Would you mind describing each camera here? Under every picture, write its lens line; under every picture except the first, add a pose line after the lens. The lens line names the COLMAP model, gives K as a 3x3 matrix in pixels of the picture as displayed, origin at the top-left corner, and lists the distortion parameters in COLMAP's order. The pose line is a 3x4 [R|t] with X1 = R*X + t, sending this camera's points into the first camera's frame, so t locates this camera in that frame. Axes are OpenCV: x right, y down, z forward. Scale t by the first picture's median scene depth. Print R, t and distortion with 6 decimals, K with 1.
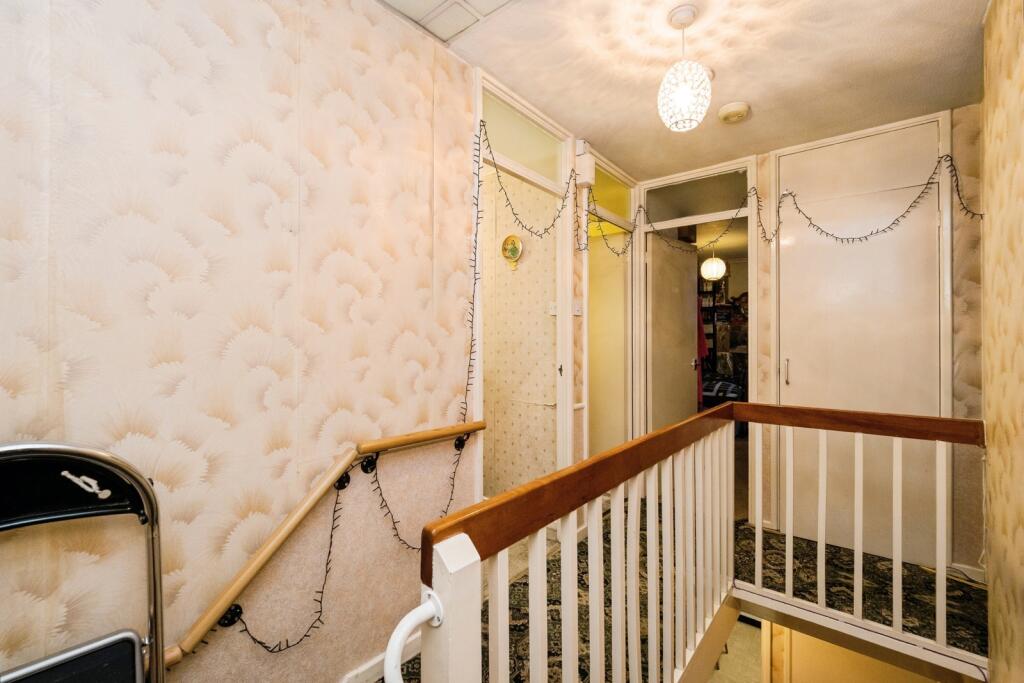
lens RADIAL K [[432.3, 0, 511.3], [0, 432.3, 343.1], [0, 0, 1]] dist [-0.000467, -0.000967]
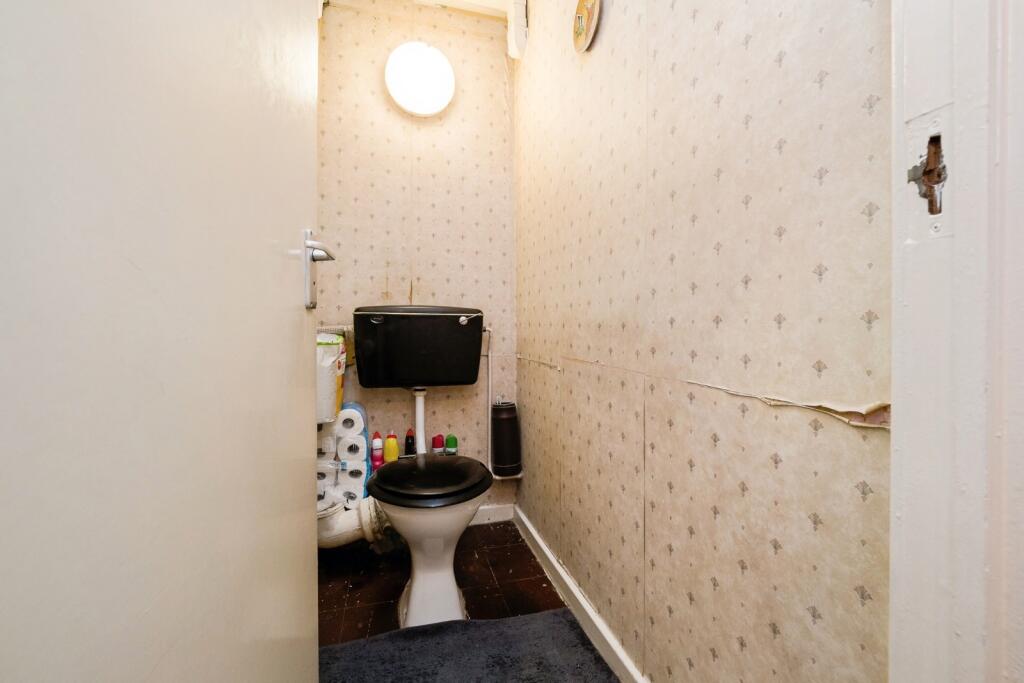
lens RADIAL K [[432.3, 0, 511.2], [0, 432.3, 343.5], [0, 0, 1]] dist [-0.000467, -0.000967]
pose [[0.811539, 0.011744, -0.584180, 0.077194], [-0.005140, 0.999903, 0.012961, 0.106209], [0.584276, -0.007516, 0.811520, 0.719649]]
